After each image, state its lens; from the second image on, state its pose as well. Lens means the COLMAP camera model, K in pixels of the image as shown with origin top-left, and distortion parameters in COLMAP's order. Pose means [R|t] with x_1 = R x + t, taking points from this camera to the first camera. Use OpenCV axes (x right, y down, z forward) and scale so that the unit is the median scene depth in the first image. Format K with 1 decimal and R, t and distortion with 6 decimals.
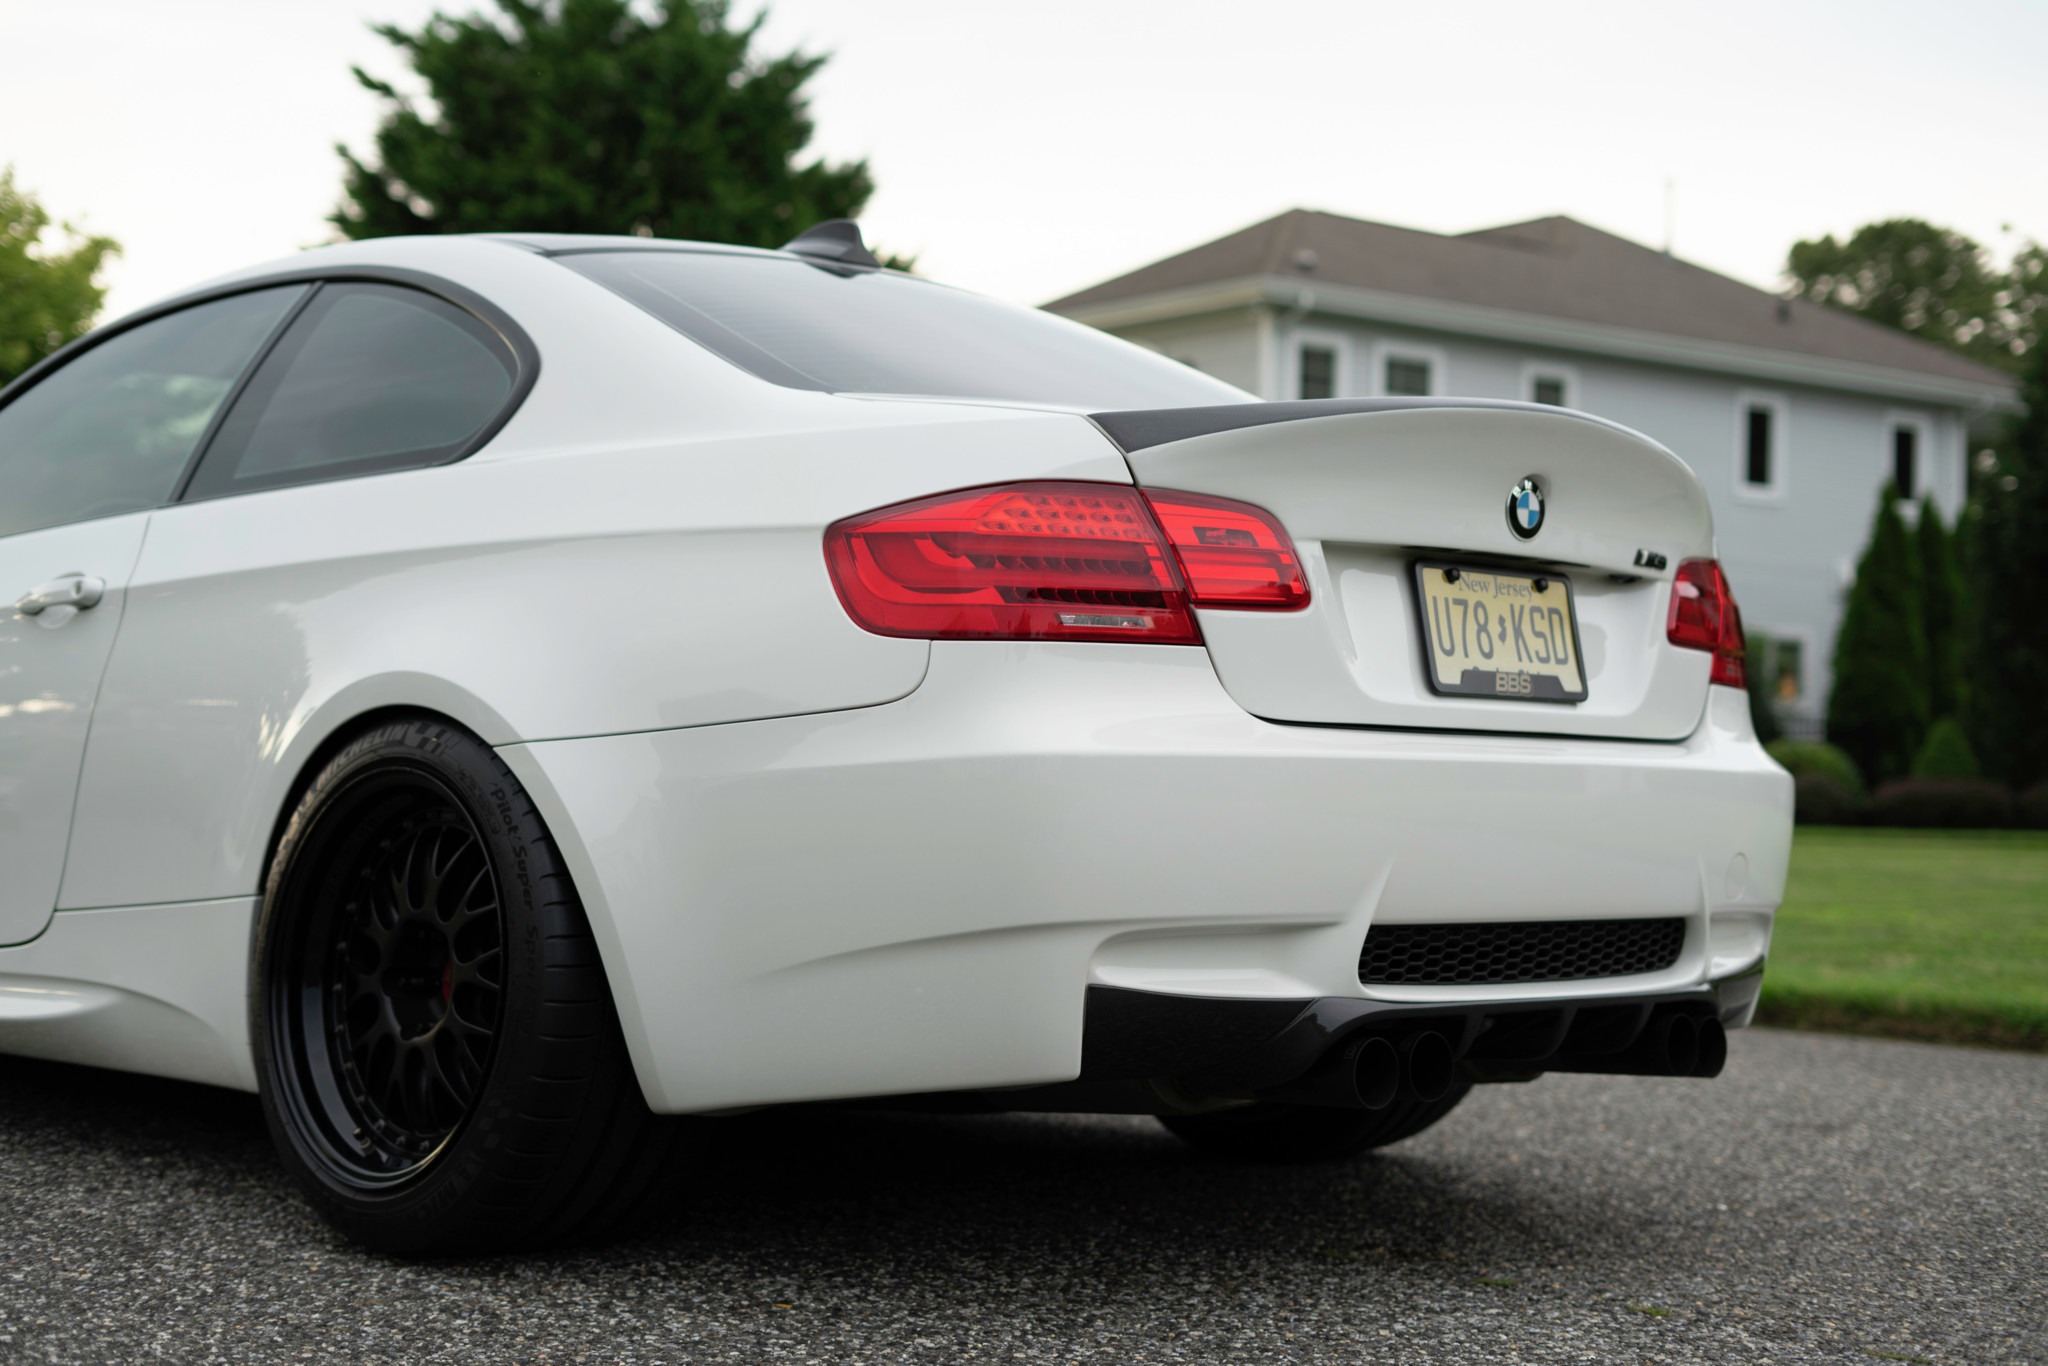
lens RADIAL K [[2991.0, 0, 987.2], [0, 2991.0, 654.3], [0, 0, 1]] dist [-0.027785, 0.000000]
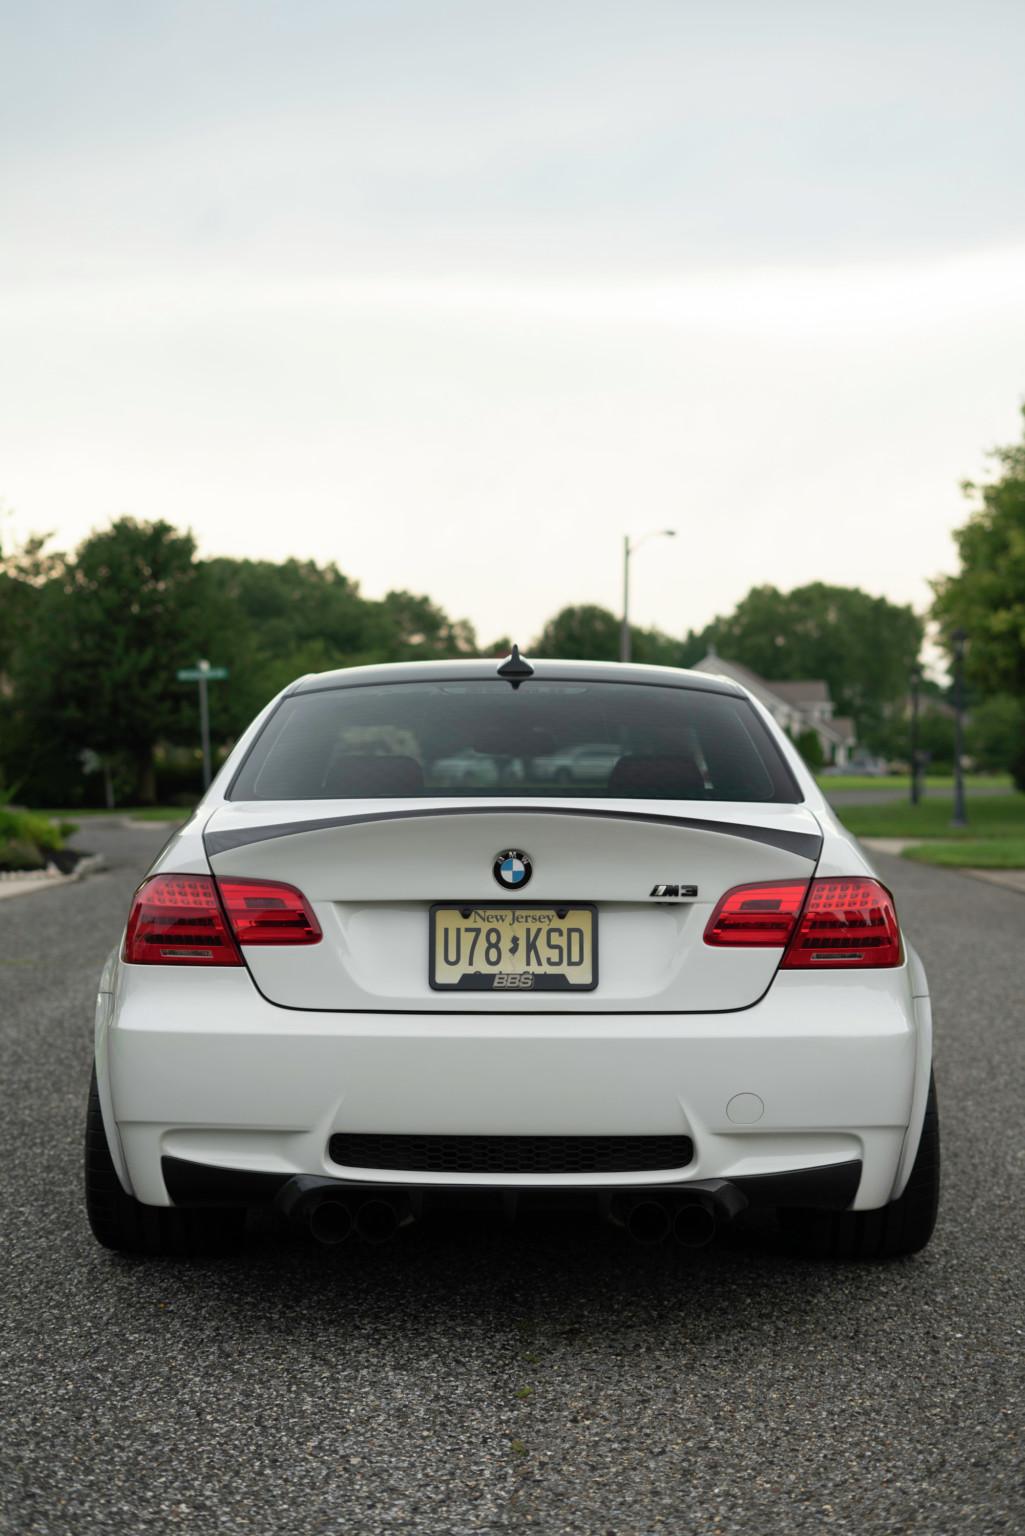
lens RADIAL K [[2243.3, 0, 509.6], [0, 2243.3, 793.6], [0, 0, 1]] dist [-0.027785, 0.000000]
pose [[0.708013, -0.013469, -0.706071, 1.019013], [0.044230, 0.998701, 0.025301, -0.119644], [0.704813, -0.049143, 0.707689, 0.171021]]
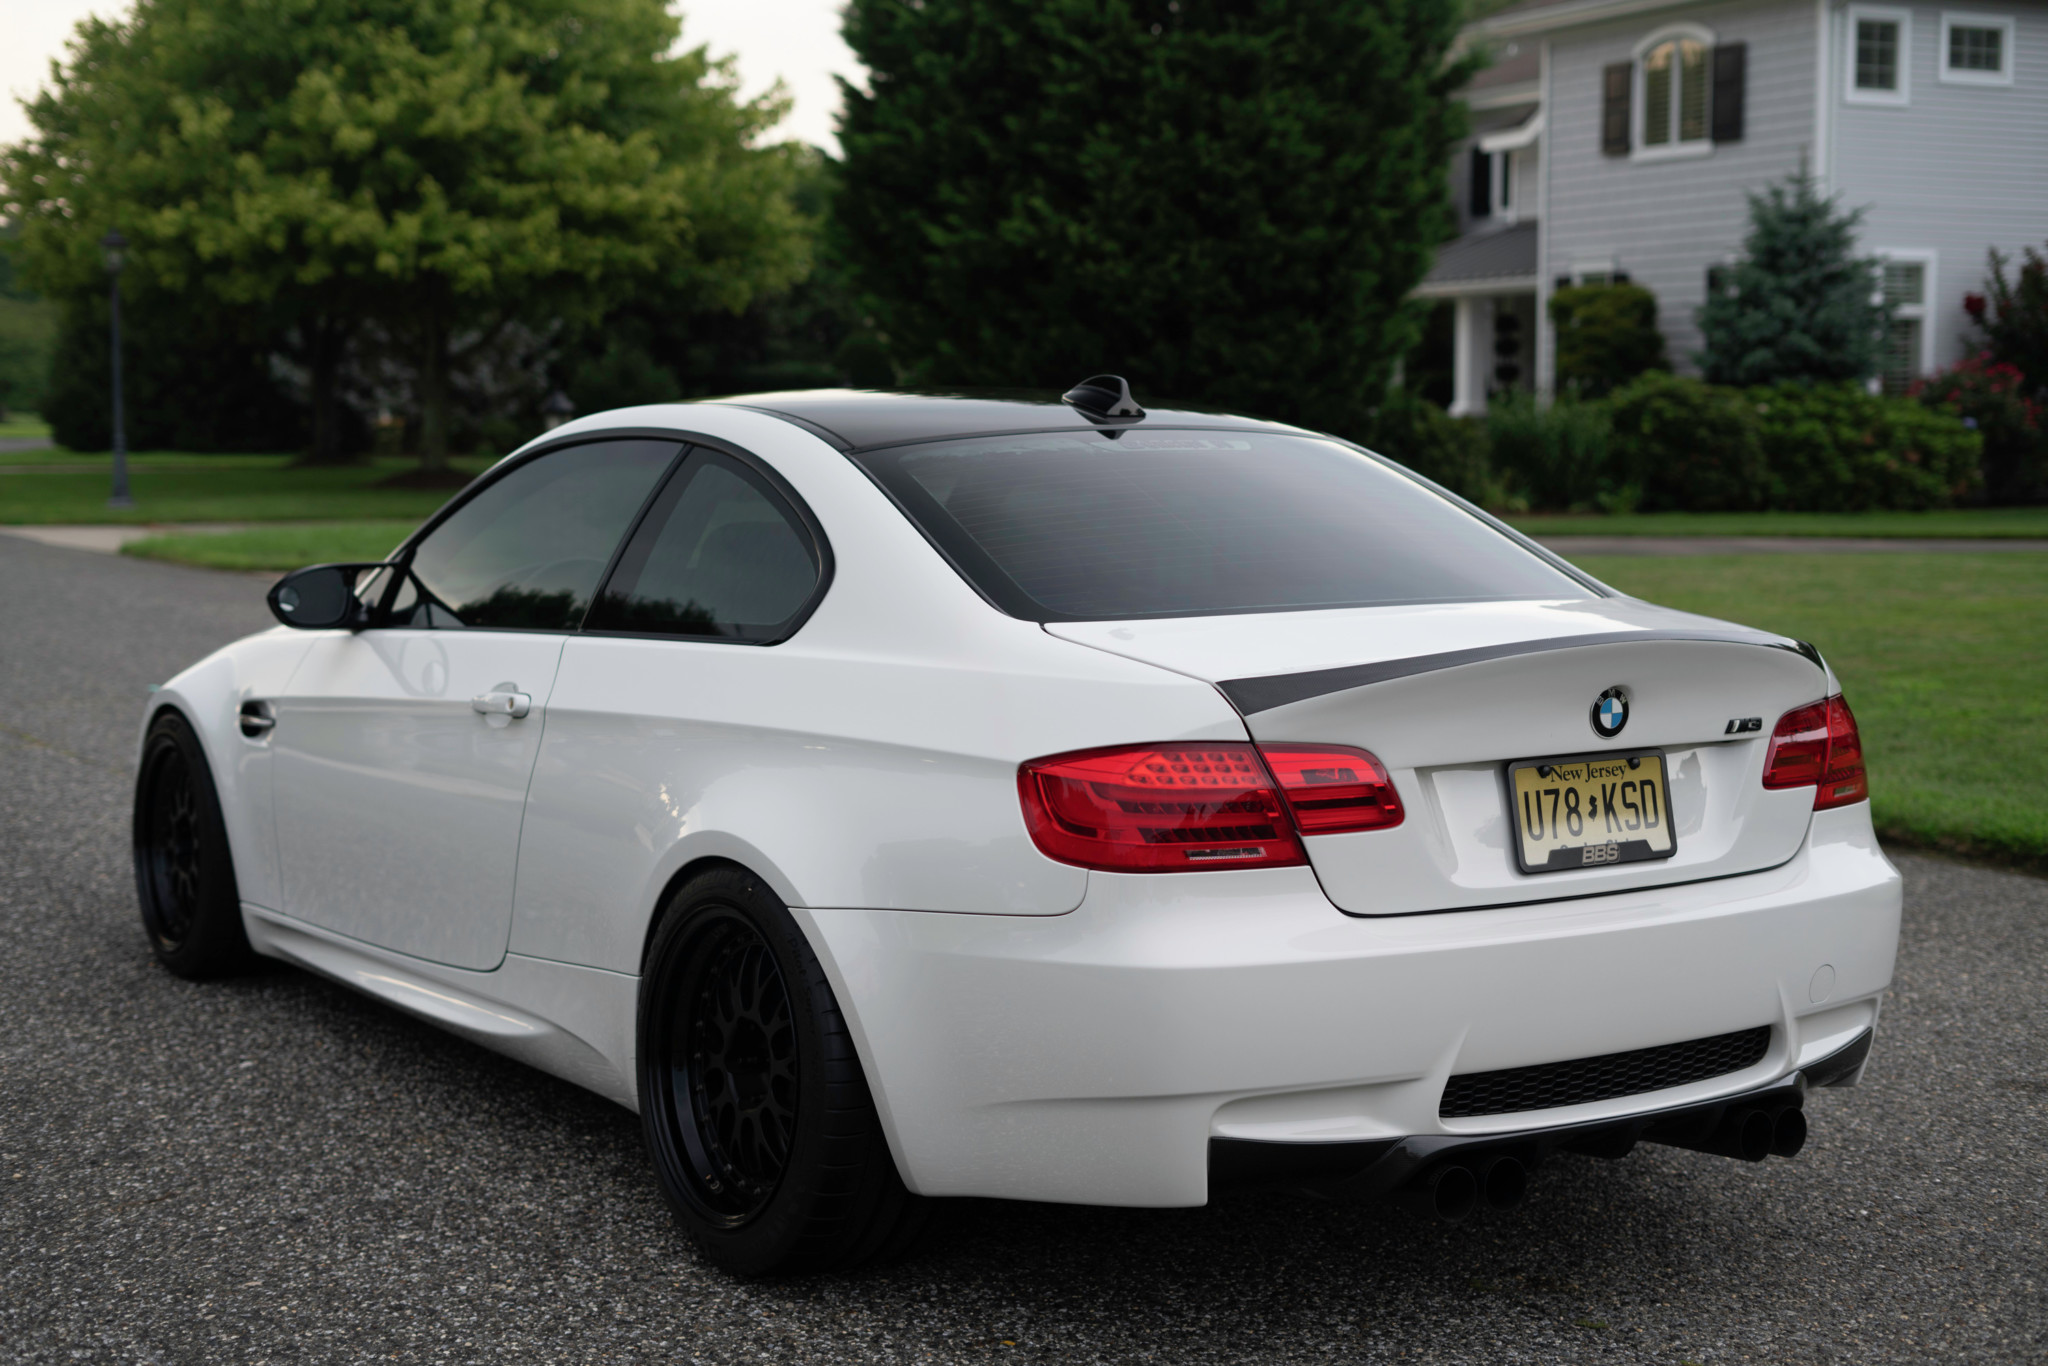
lens RADIAL K [[2991.0, 0, 978.0], [0, 2991.0, 640.4], [0, 0, 1]] dist [-0.027785, 0.000000]
pose [[0.979158, -0.006839, -0.202987, 0.177257], [0.031193, 0.992639, 0.117025, -0.229890], [0.200692, -0.120918, 0.972163, -0.229784]]
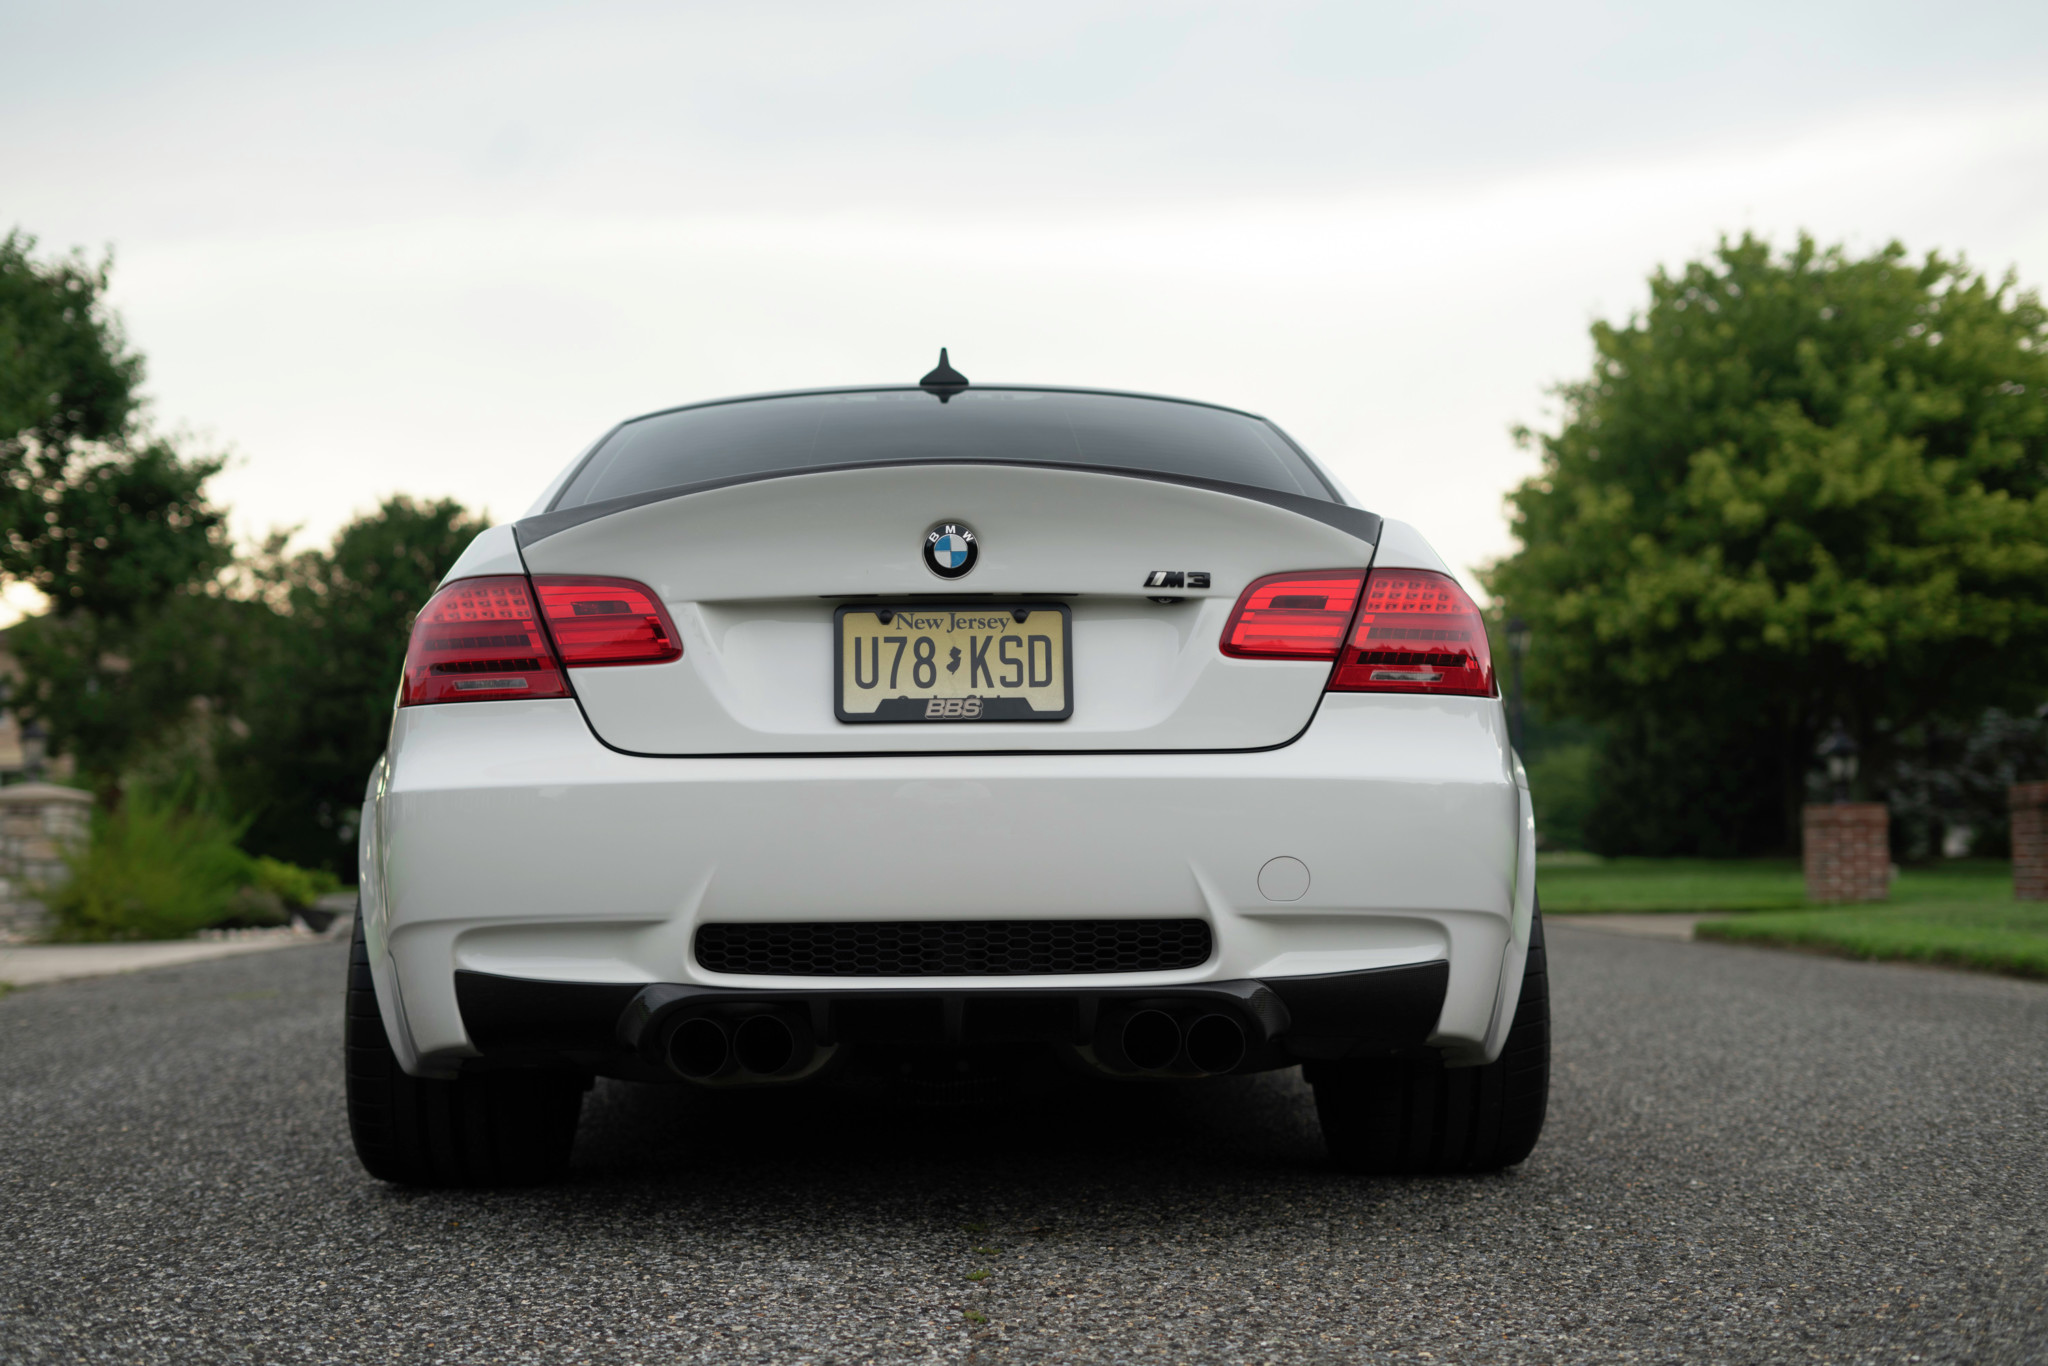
lens RADIAL K [[2991.0, 0, 1010.6], [0, 2991.0, 691.5], [0, 0, 1]] dist [-0.027785, 0.000000]
pose [[0.729780, -0.071992, -0.679882, 0.959798], [0.057625, 0.997379, -0.043757, 0.054220], [0.681250, -0.007245, 0.732015, 0.200748]]
